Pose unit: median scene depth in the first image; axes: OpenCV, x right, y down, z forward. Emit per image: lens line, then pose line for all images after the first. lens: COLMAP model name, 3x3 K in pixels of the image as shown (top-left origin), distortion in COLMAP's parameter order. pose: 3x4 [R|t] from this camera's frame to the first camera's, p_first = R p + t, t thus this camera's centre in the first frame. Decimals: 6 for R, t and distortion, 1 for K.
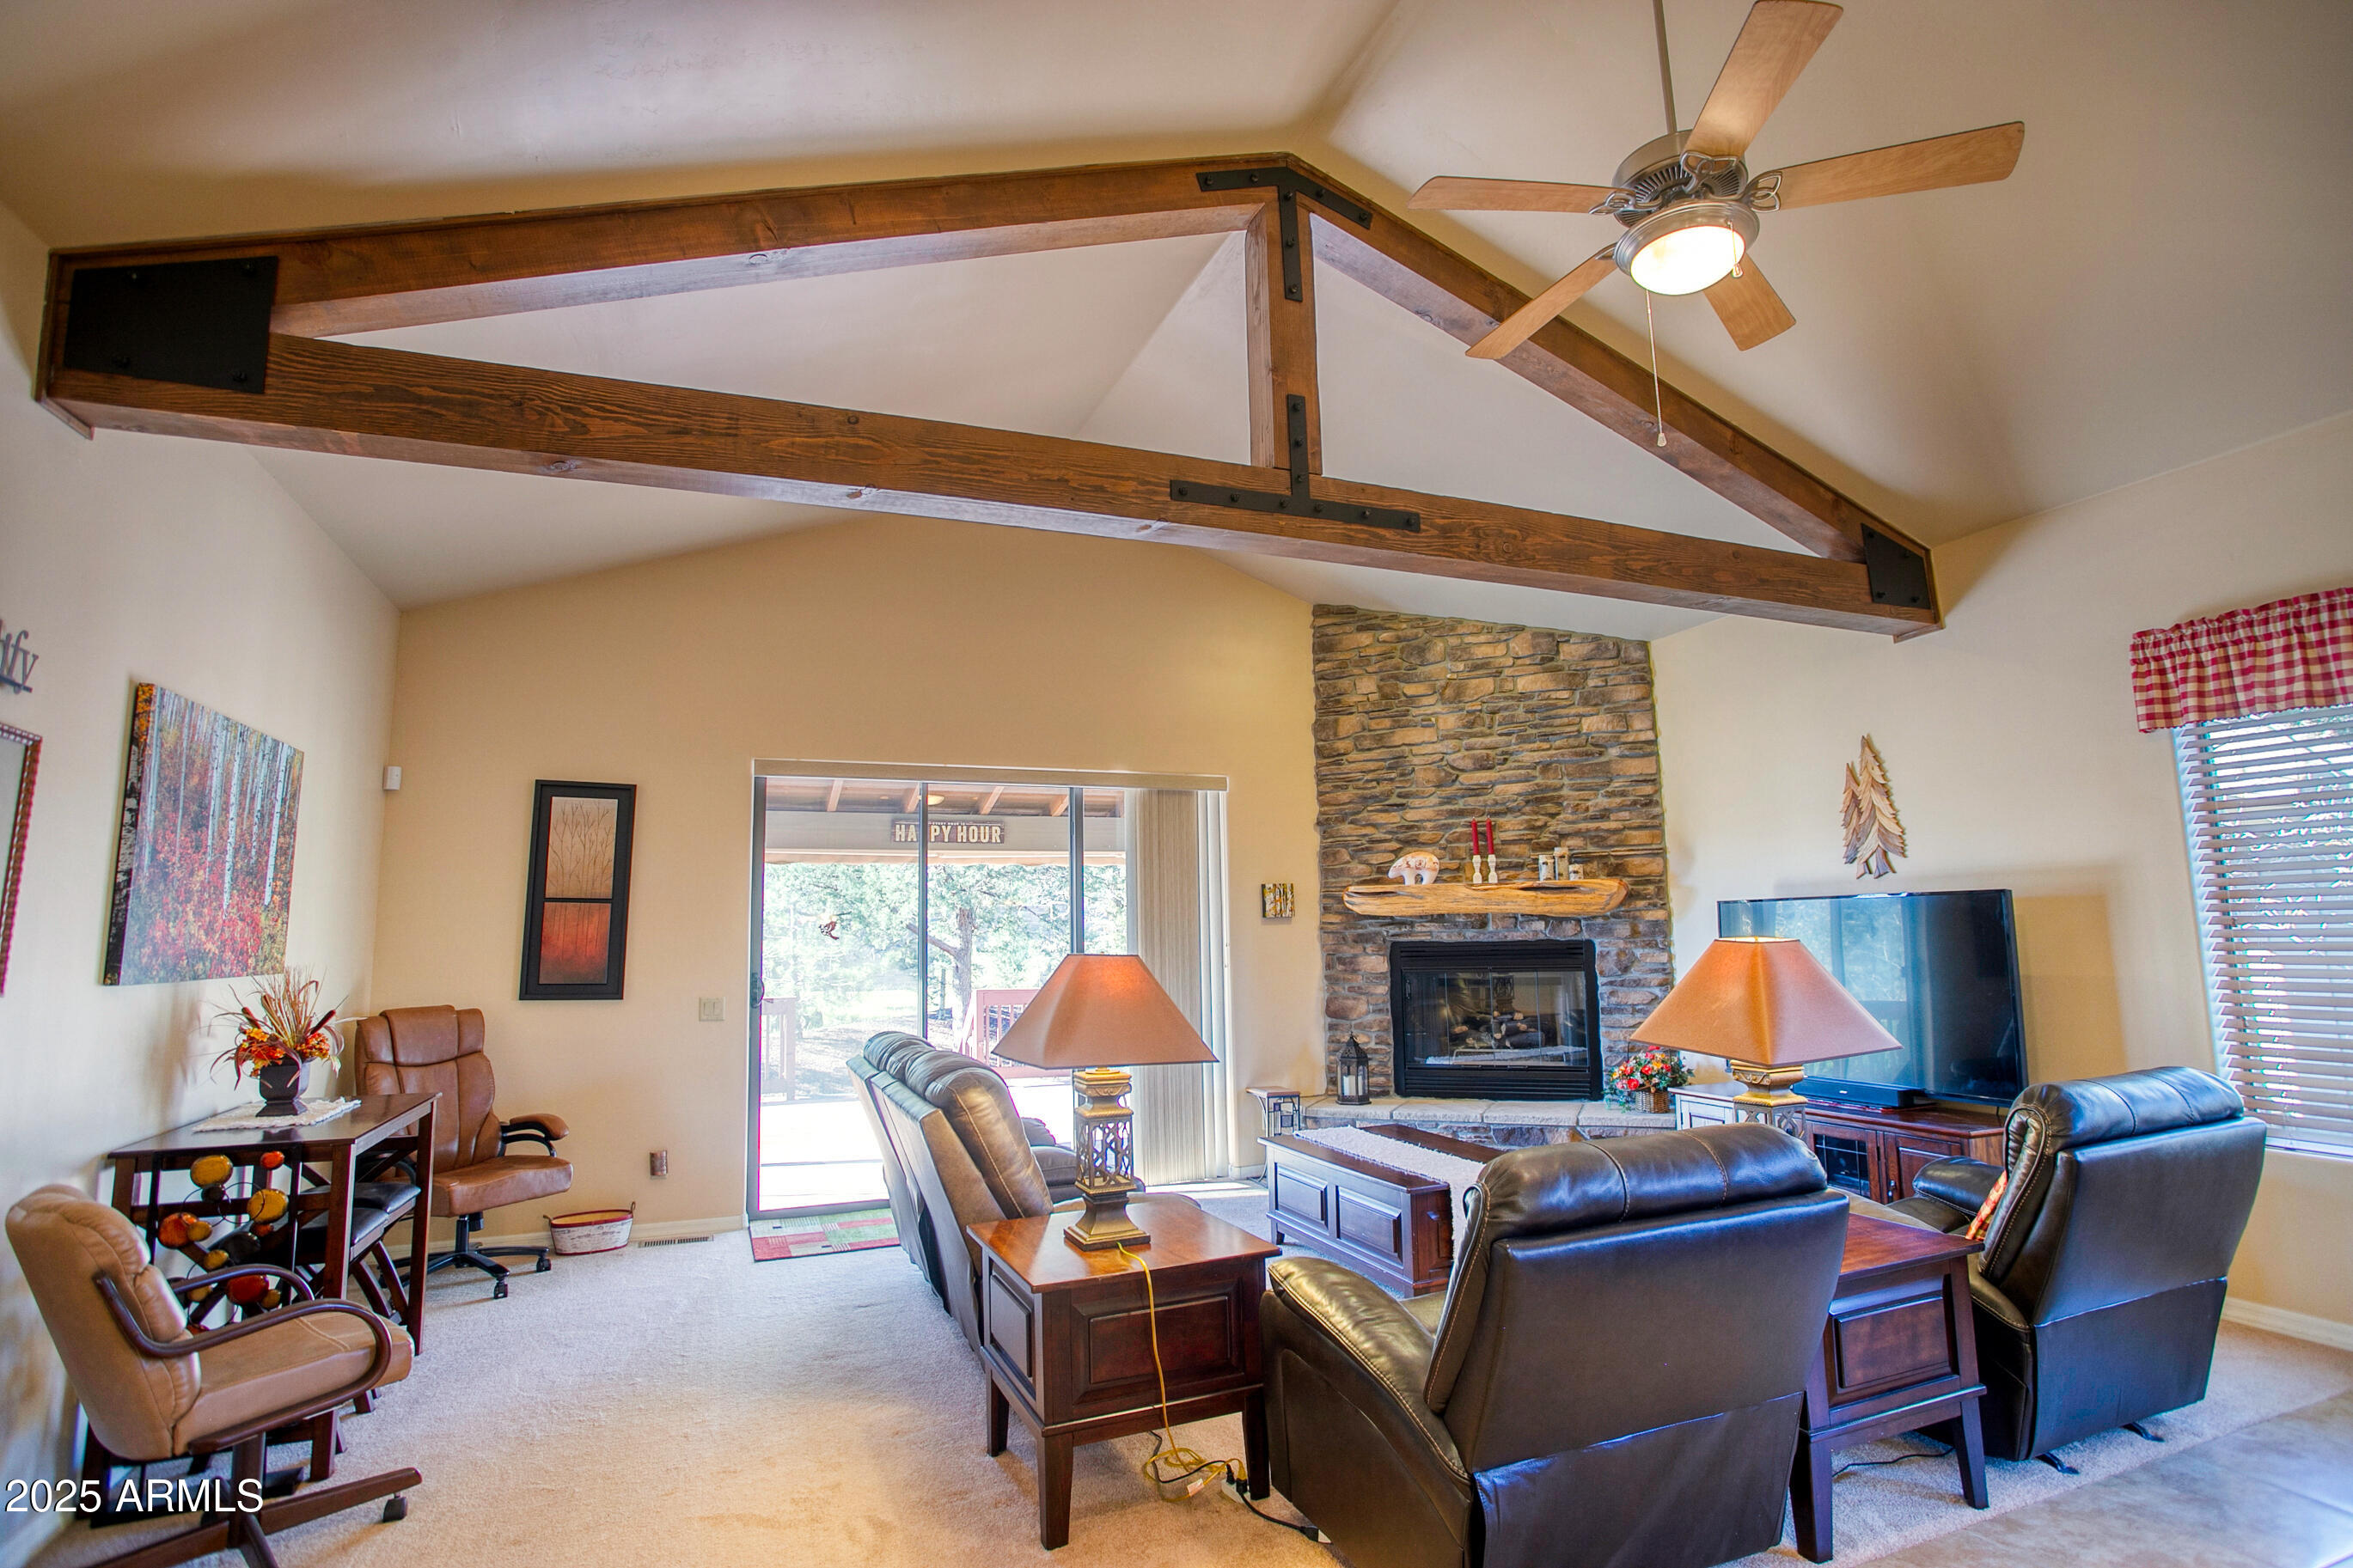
lens RADIAL K [[1140.7, 0, 1194.1], [0, 1140.7, 782.9], [0, 0, 1]] dist [-0.045079, 0.003409]
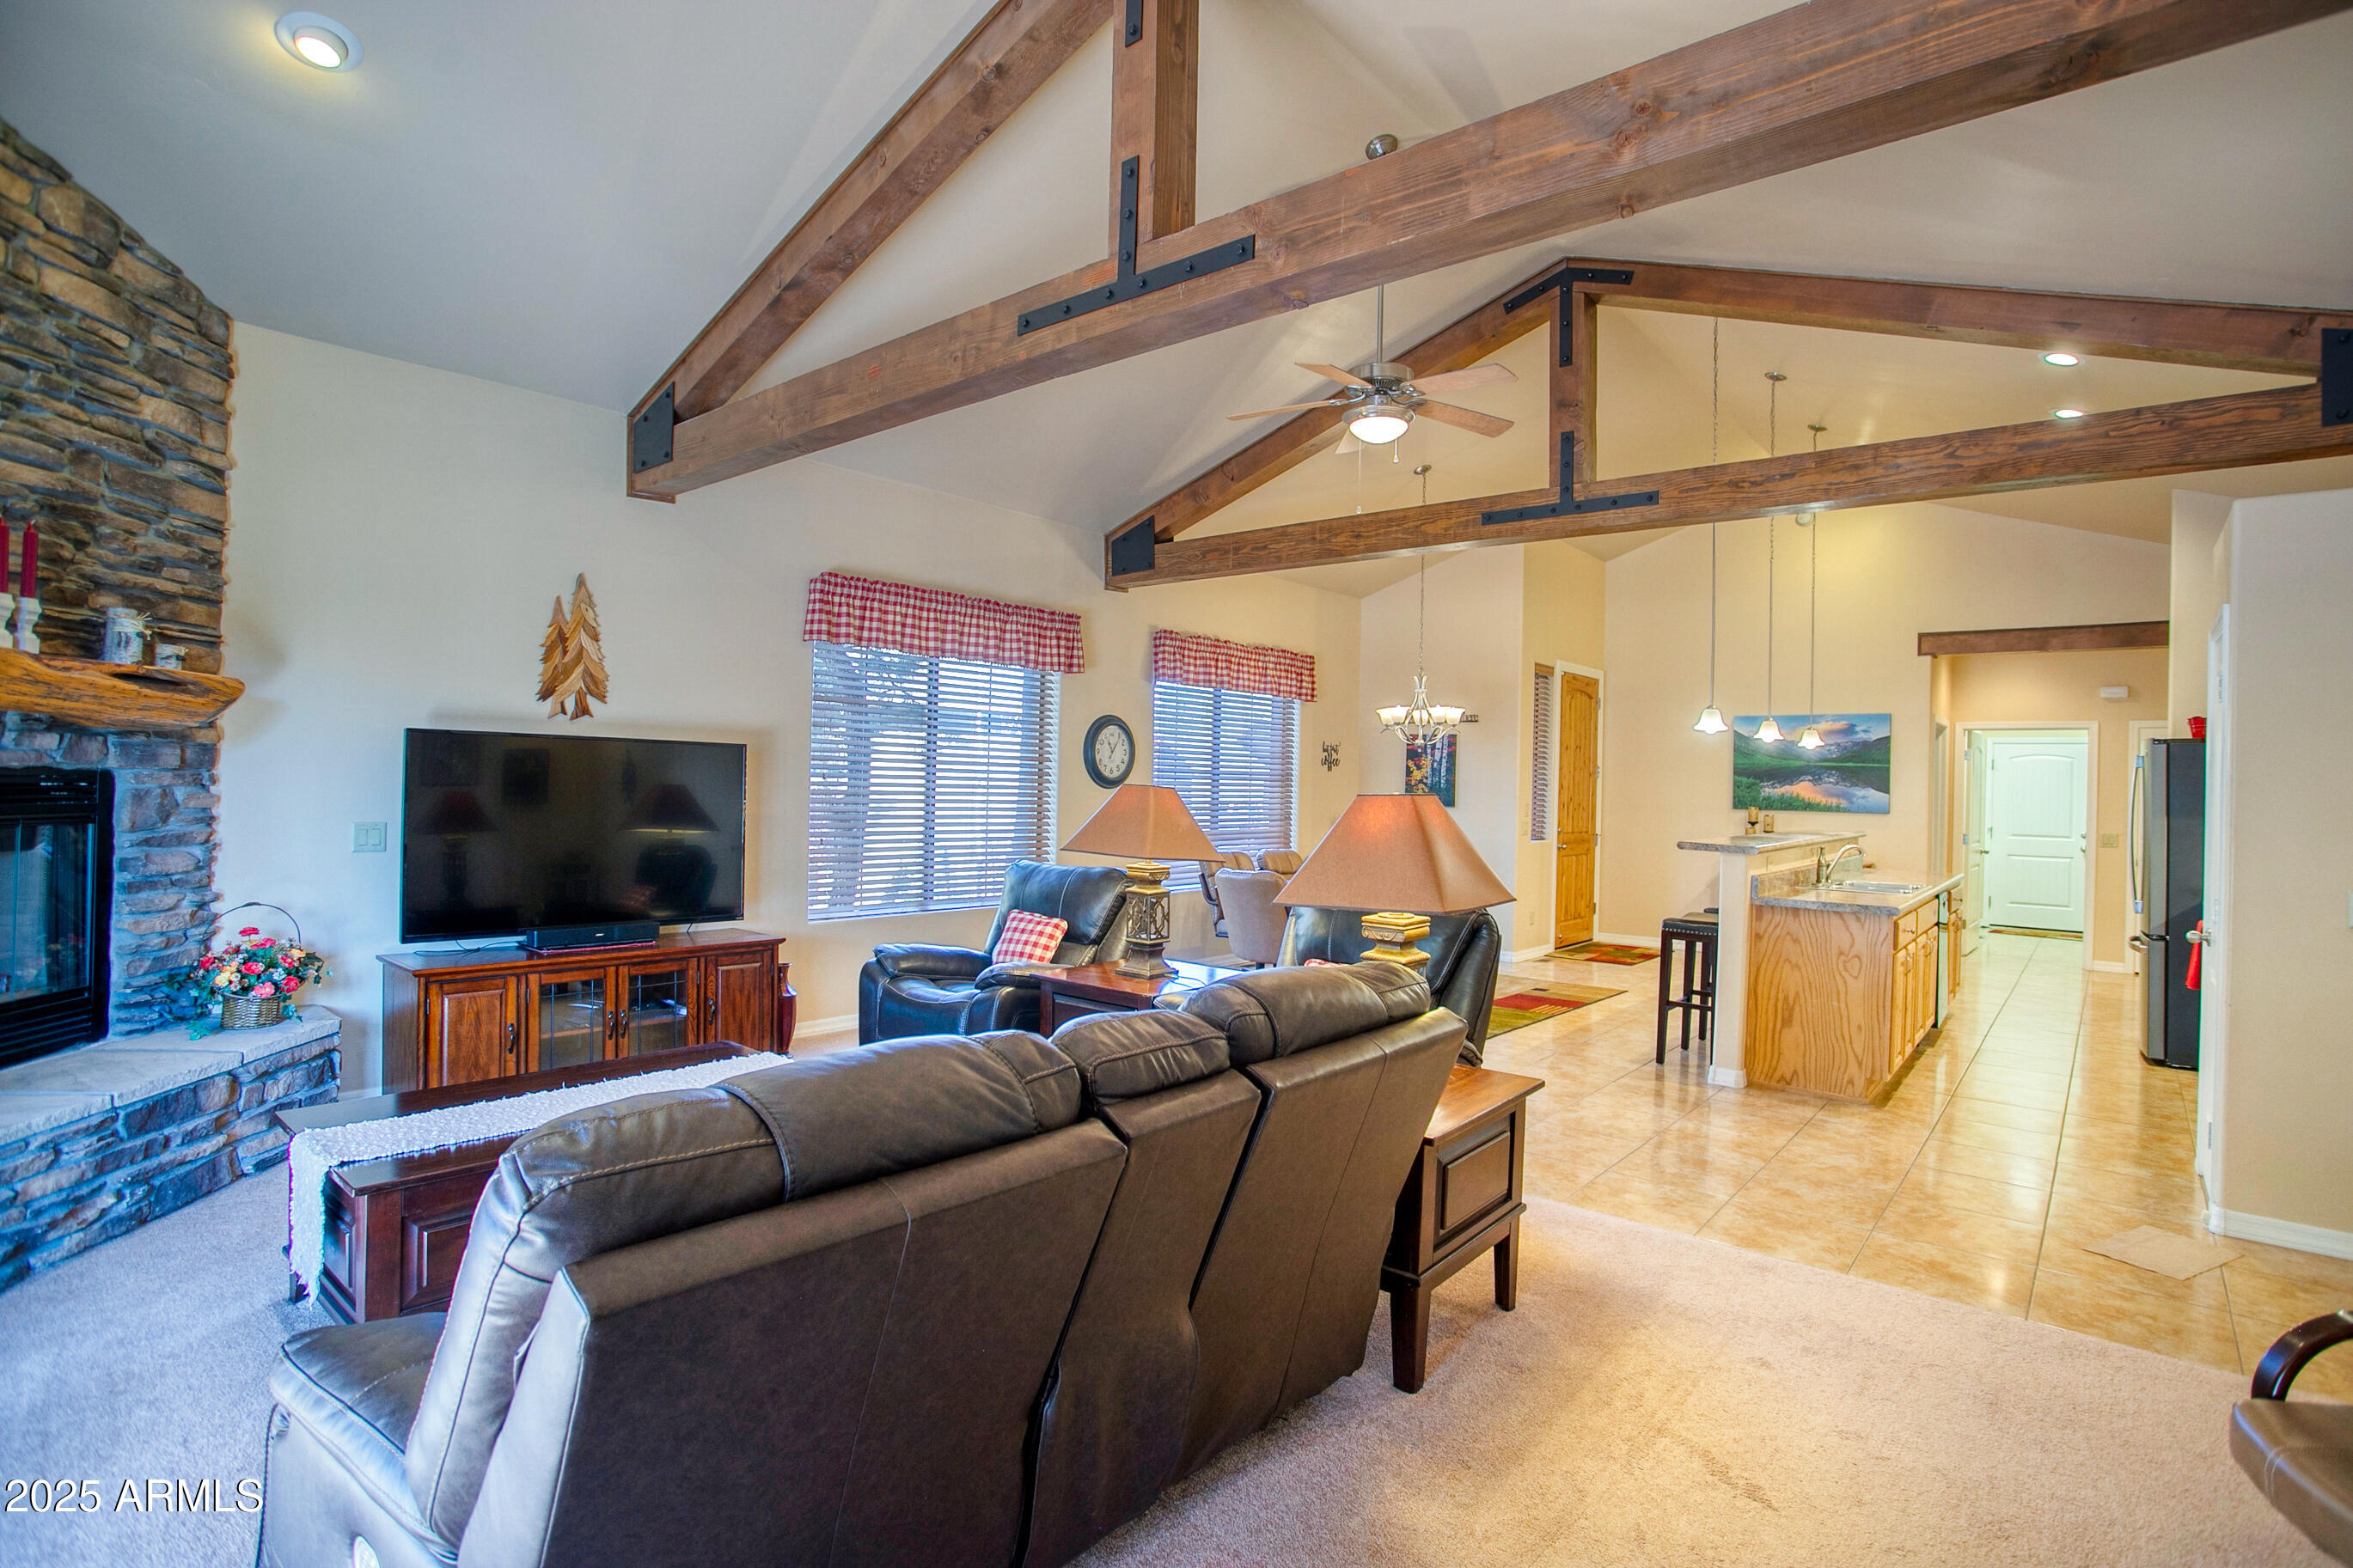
lens RADIAL K [[1140.7, 0, 1191.6], [0, 1140.7, 778.4], [0, 0, 1]] dist [-0.045079, 0.003409]
pose [[-0.448405, 0.014378, 0.893715, -0.400026], [-0.132306, 0.987789, -0.082273, 0.113589], [-0.883984, -0.155136, -0.441028, 0.744875]]
